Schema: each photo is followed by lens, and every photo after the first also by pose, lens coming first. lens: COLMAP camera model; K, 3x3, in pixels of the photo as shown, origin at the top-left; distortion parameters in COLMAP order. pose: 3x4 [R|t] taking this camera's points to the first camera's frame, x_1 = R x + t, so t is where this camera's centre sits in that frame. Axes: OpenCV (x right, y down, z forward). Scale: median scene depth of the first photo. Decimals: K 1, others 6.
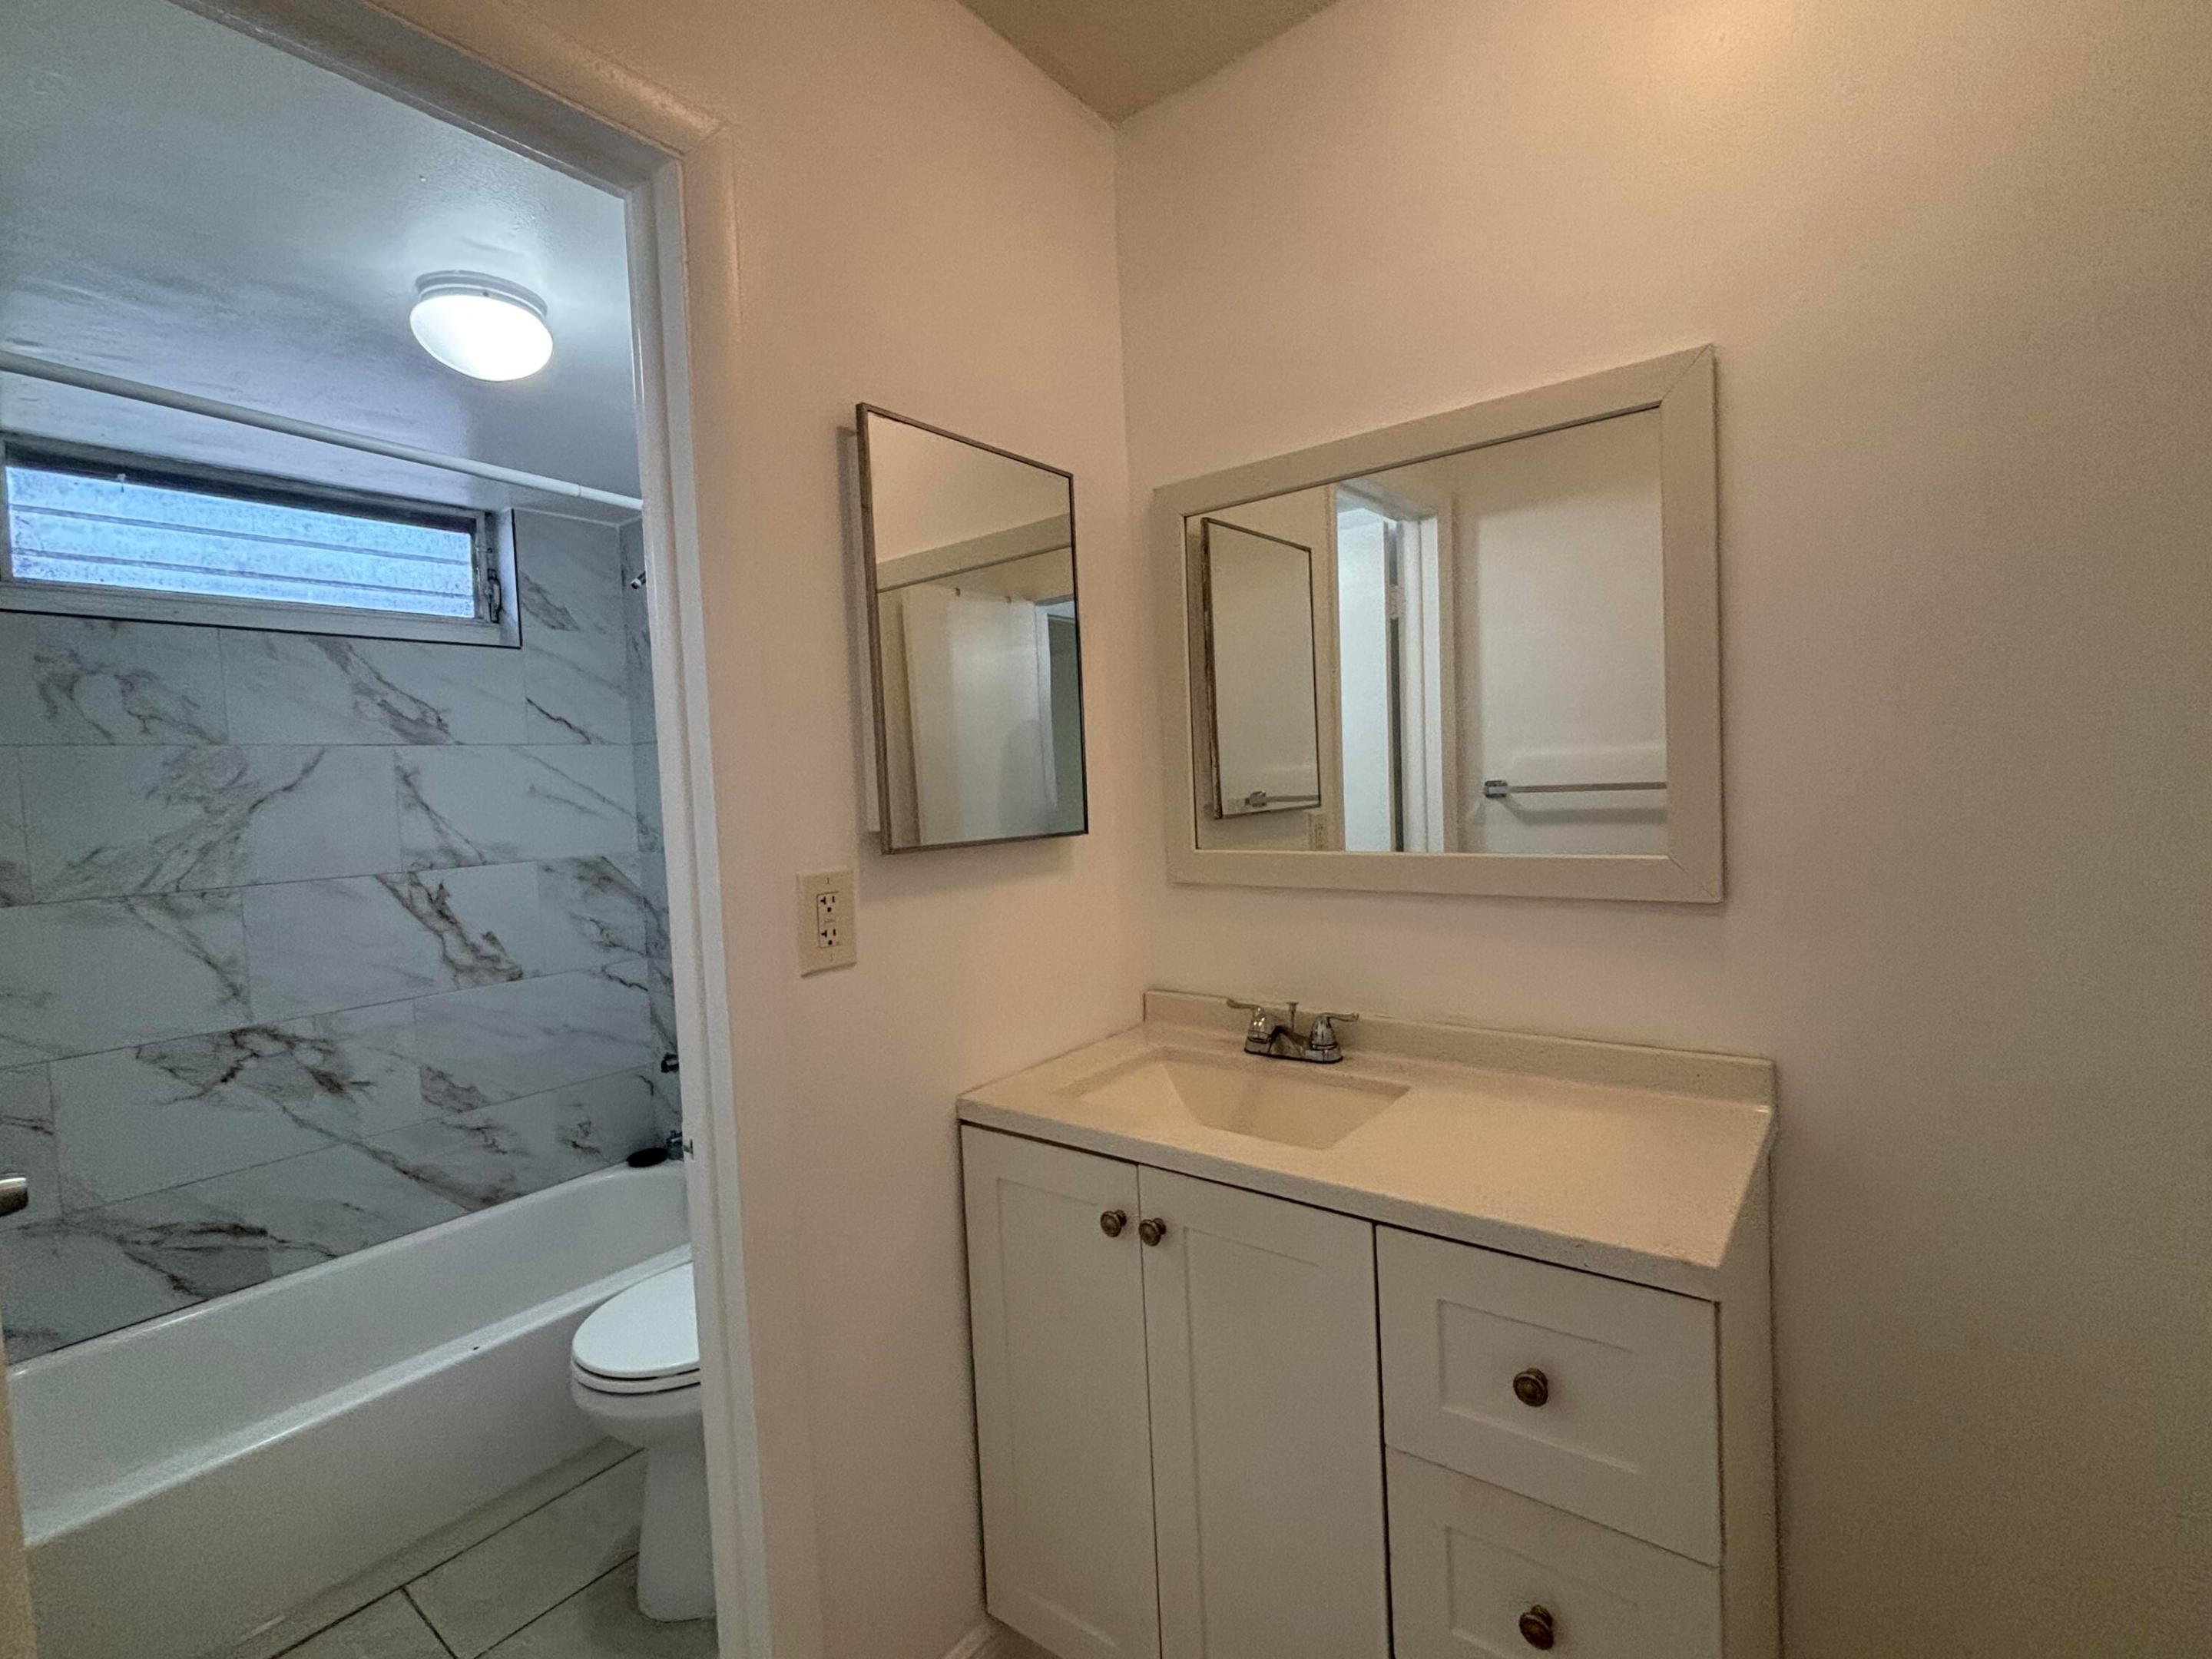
lens RADIAL K [[1013.5, 0, 1092.7], [0, 1013.5, 829.0], [0, 0, 1]] dist [0.010879, -0.000241]
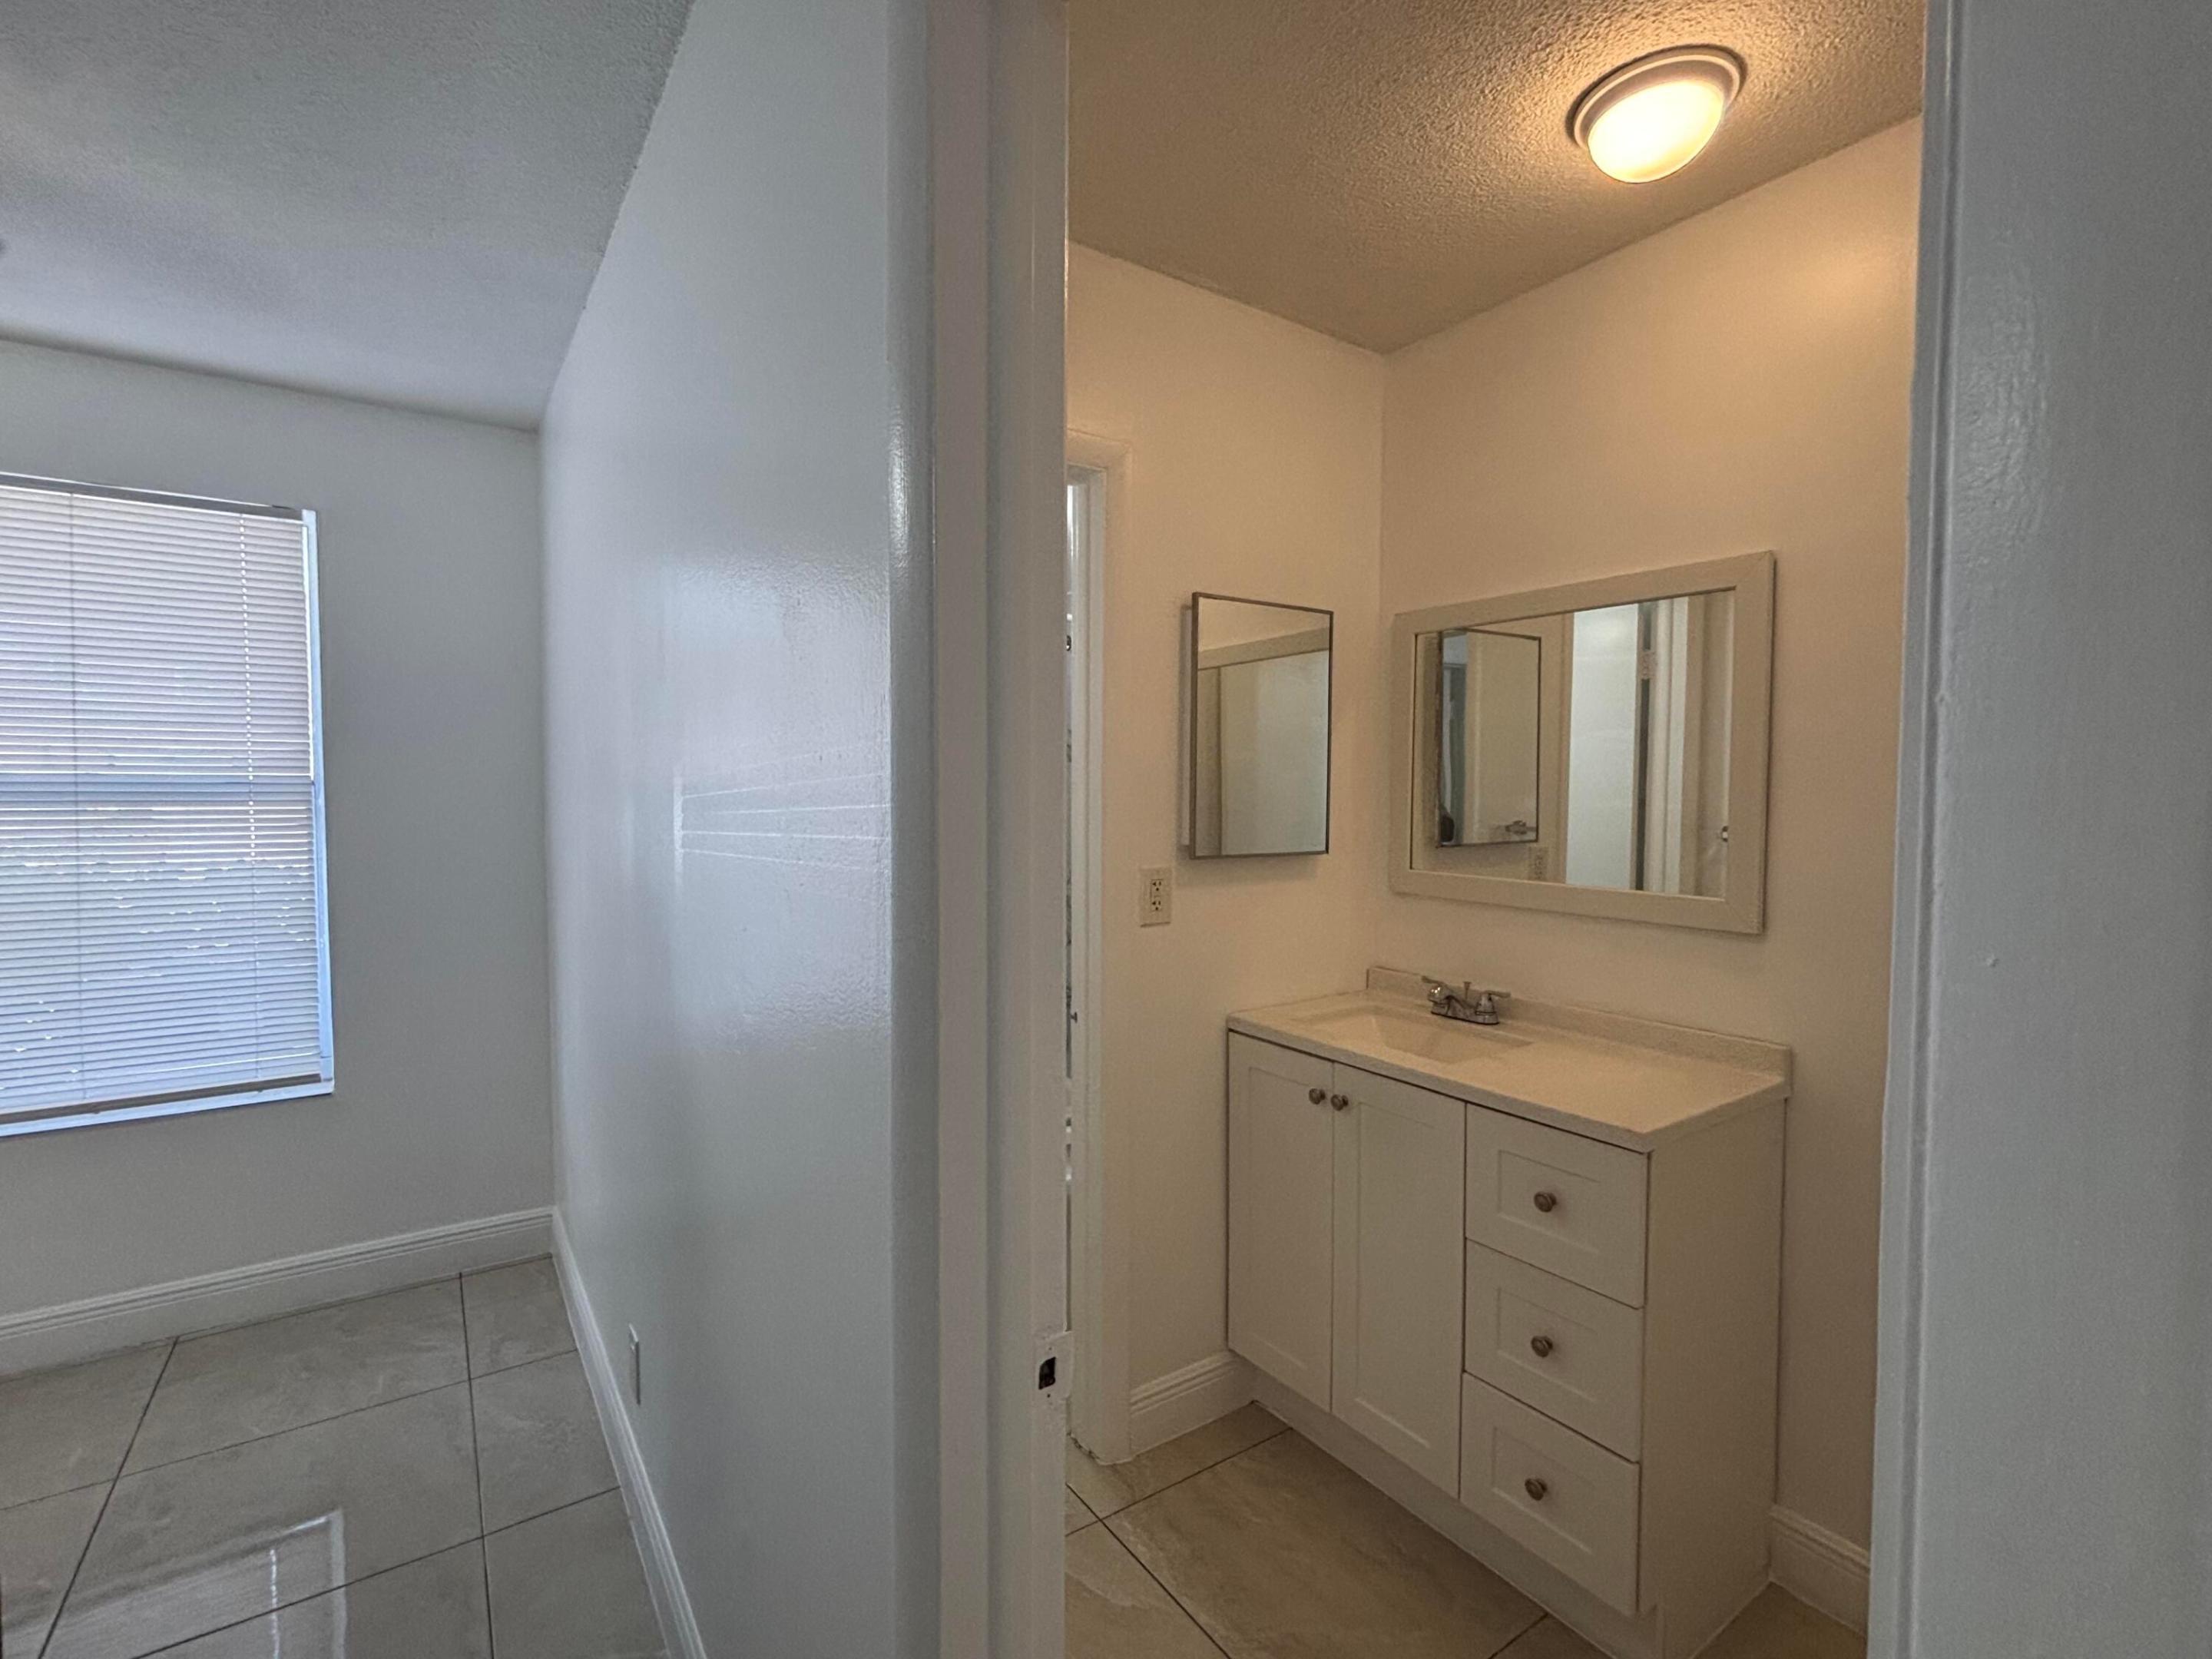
lens RADIAL K [[1013.5, 0, 1092.7], [0, 1013.5, 829.0], [0, 0, 1]] dist [0.010879, -0.000241]
pose [[0.950313, 0.061138, -0.305233, 0.126965], [-0.060546, 0.998100, 0.011416, -0.029470], [0.305351, 0.007632, 0.952209, -0.556440]]
